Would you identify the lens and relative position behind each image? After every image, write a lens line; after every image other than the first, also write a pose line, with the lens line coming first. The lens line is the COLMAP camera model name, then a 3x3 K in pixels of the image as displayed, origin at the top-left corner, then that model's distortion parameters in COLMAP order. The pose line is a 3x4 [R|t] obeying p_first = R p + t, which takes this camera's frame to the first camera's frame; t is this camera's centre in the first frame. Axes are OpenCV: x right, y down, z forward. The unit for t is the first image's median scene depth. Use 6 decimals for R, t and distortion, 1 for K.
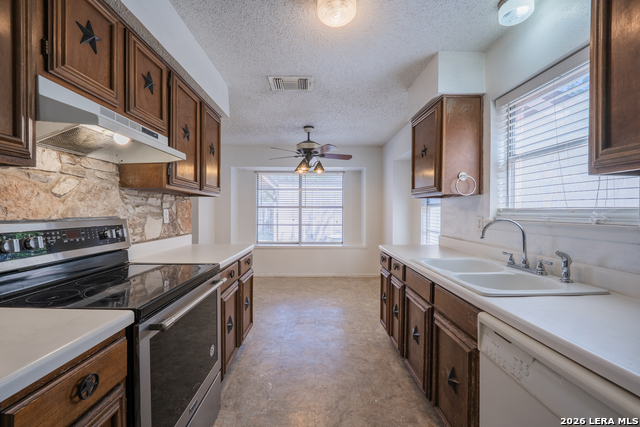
lens RADIAL K [[262.9, 0, 317.2], [0, 262.9, 214.2], [0, 0, 1]] dist [-0.009881, -0.001017]
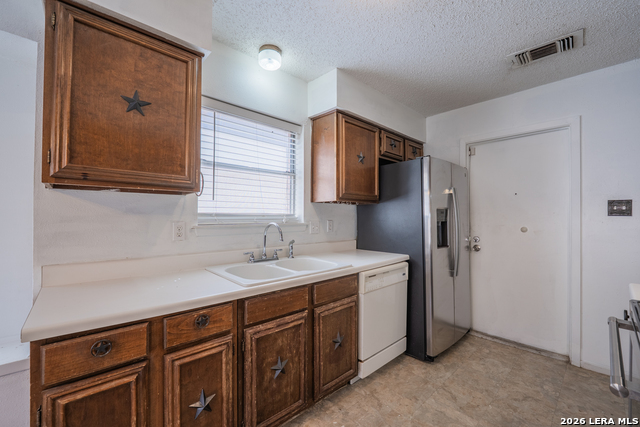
lens RADIAL K [[262.9, 0, 315.0], [0, 262.9, 214.3], [0, 0, 1]] dist [-0.009881, -0.001017]
pose [[-0.658668, -0.002386, 0.752430, -0.303011], [0.000447, 0.999994, 0.003563, -0.020876], [-0.752434, 0.002684, -0.658663, 1.410681]]
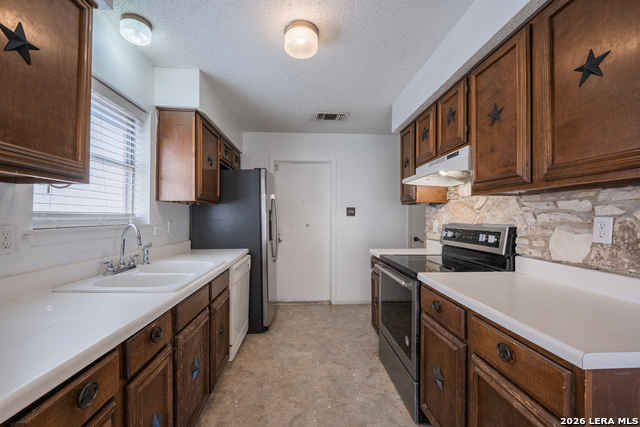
lens RADIAL K [[262.9, 0, 317.0], [0, 262.9, 214.3], [0, 0, 1]] dist [-0.009881, -0.001017]
pose [[-0.999043, -0.009952, -0.042581, 0.038024], [-0.009979, 0.999950, 0.000440, -0.022679], [0.042574, 0.000864, -0.999093, 1.775349]]
